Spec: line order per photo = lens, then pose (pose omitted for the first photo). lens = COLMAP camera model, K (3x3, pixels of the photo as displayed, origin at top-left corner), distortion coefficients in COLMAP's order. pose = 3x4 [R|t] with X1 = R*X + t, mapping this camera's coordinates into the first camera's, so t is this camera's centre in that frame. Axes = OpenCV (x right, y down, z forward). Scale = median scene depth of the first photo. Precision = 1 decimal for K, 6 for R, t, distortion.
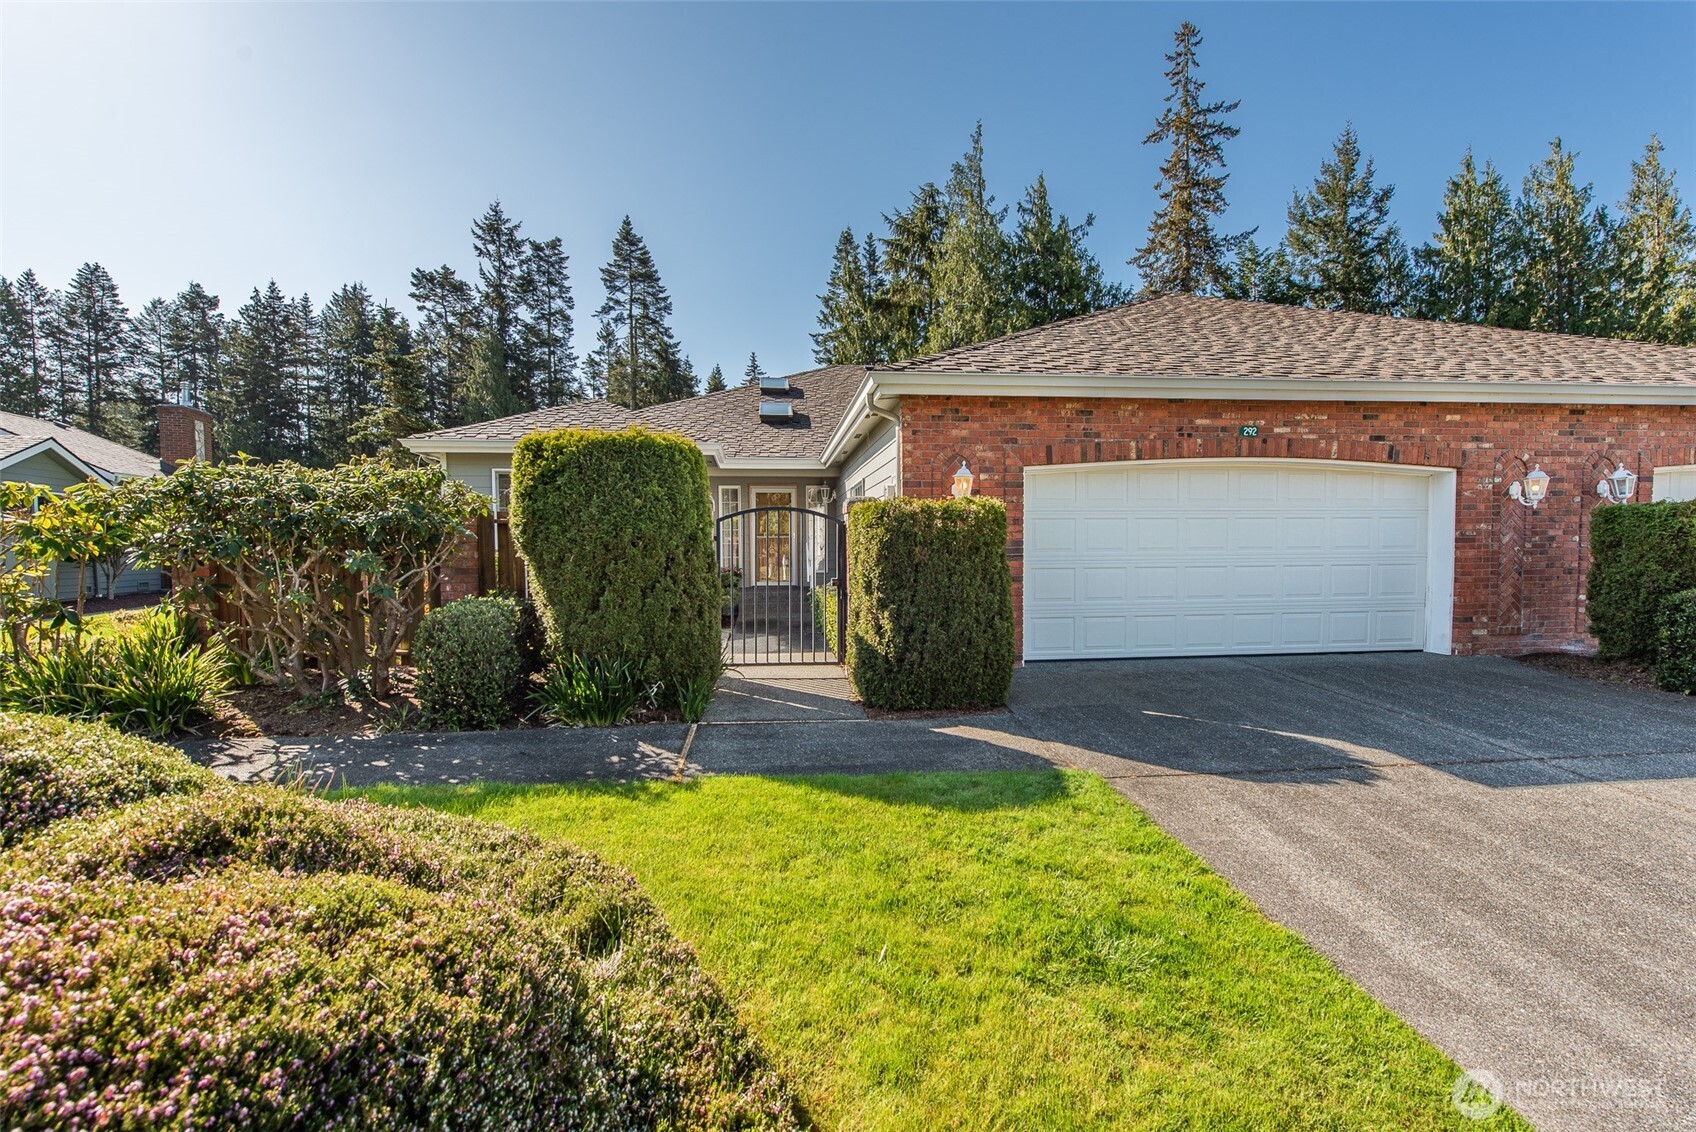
lens RADIAL K [[662.7, 0, 849.0], [0, 662.7, 571.7], [0, 0, 1]] dist [0.010089, -0.003188]
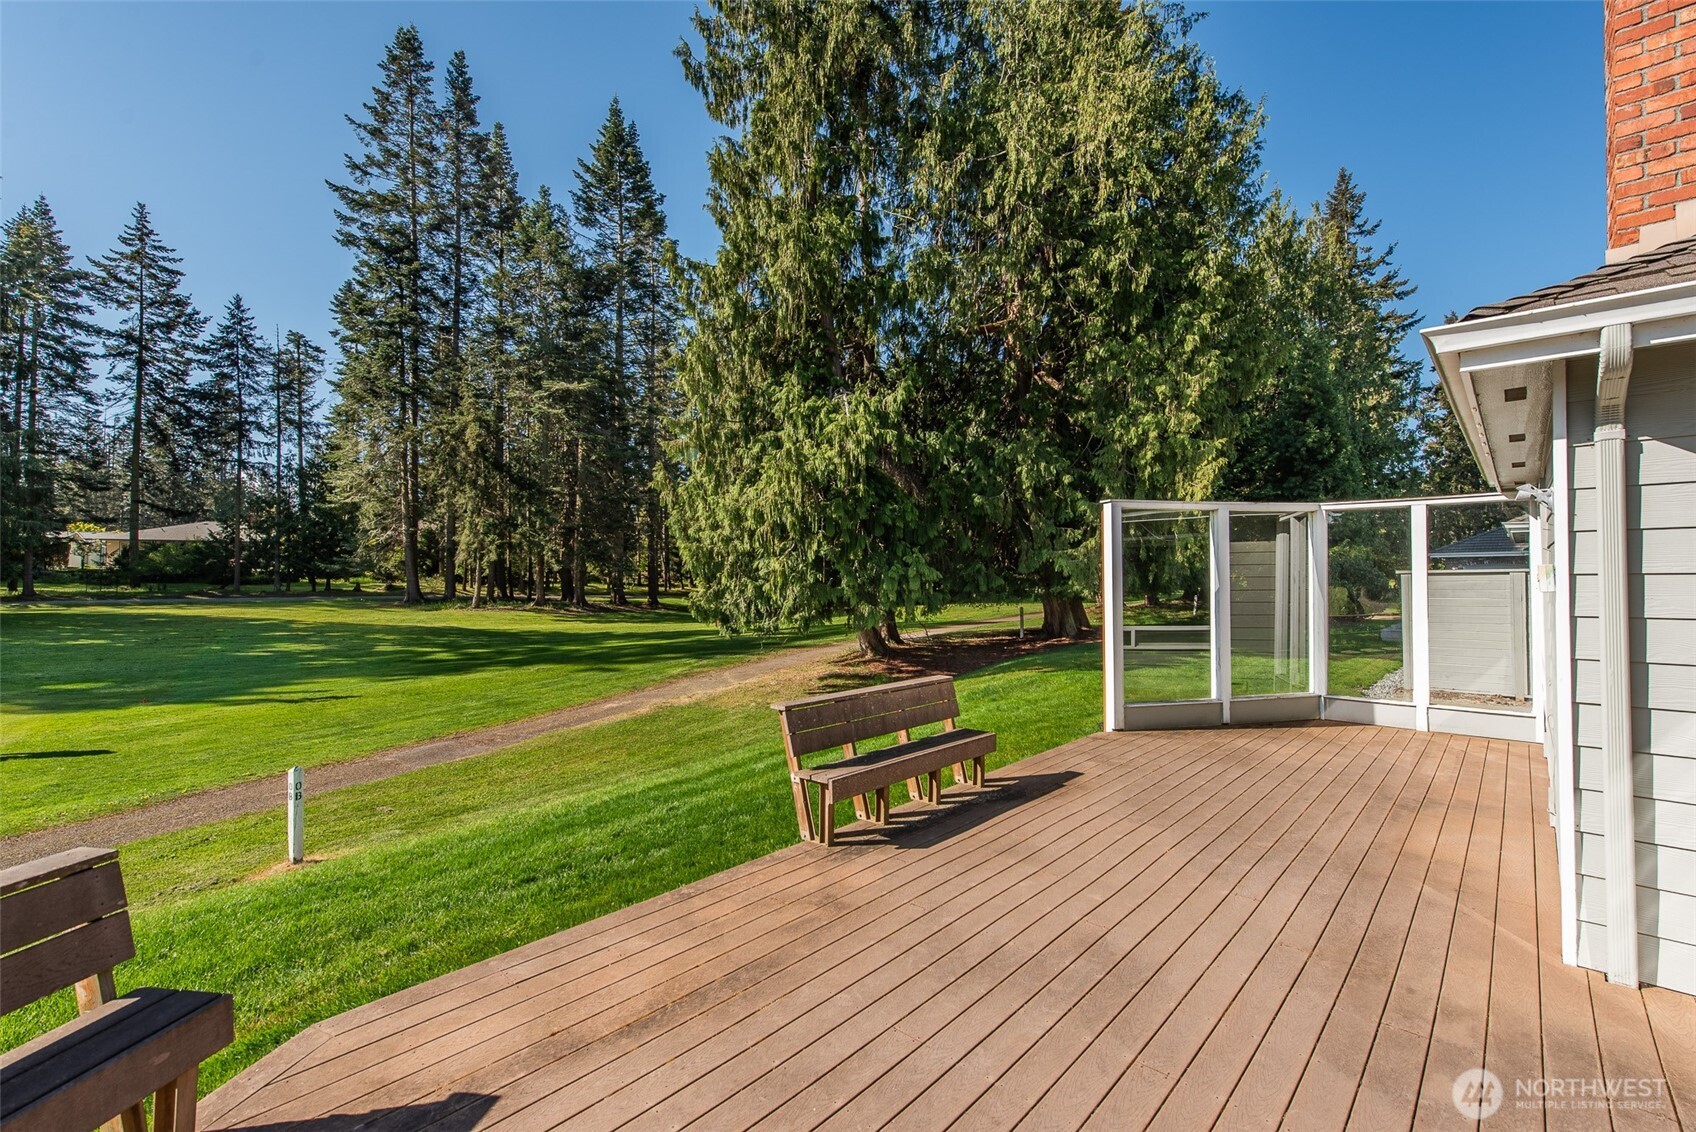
lens RADIAL K [[713.9, 0, 848.5], [0, 713.9, 571.1], [0, 0, 1]] dist [-0.001855, -0.002123]
pose [[0.754065, 0.011386, 0.656702, -0.215018], [0.021888, 0.998859, -0.042452, -0.033071], [-0.656435, 0.046386, 0.752955, 0.599143]]
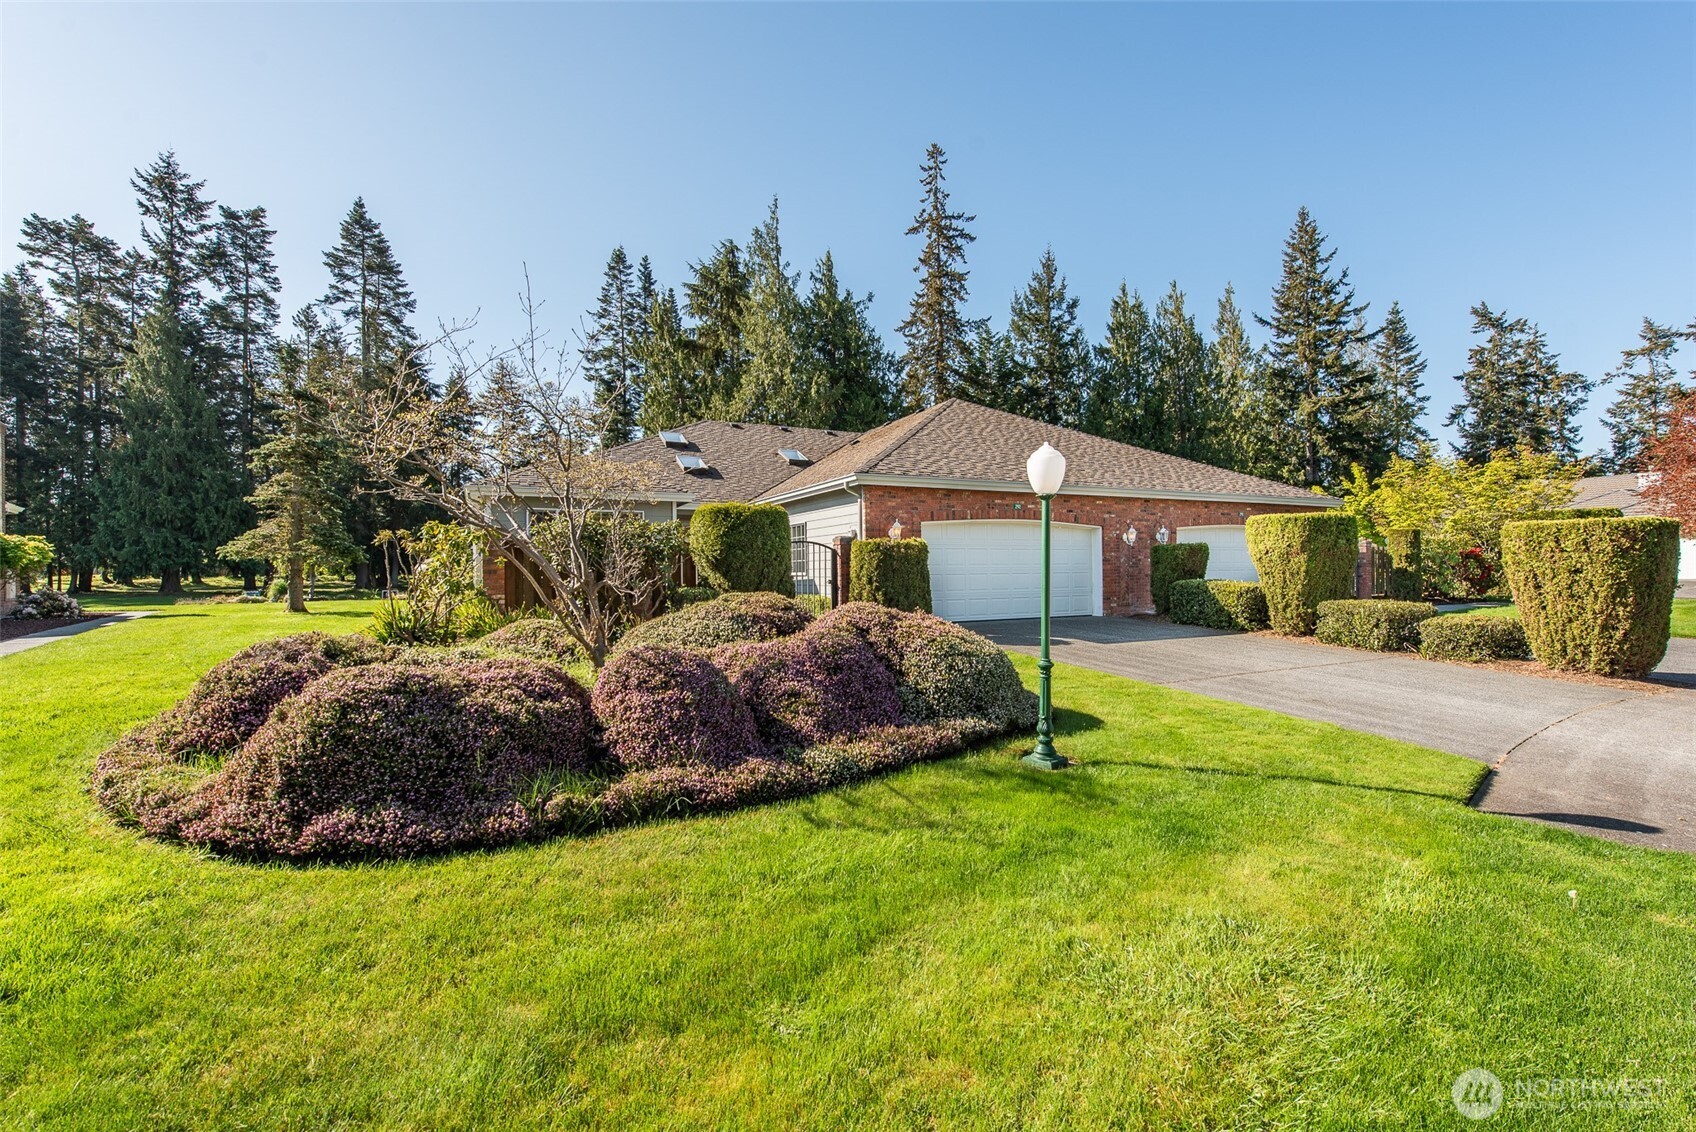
lens RADIAL K [[713.9, 0, 847.5], [0, 713.9, 568.1], [0, 0, 1]] dist [-0.001855, -0.002123]
pose [[0.937754, -0.000579, 0.347300, -0.099785], [0.017373, 0.998825, -0.045243, 0.010272], [-0.346866, 0.048460, 0.936662, -0.132433]]
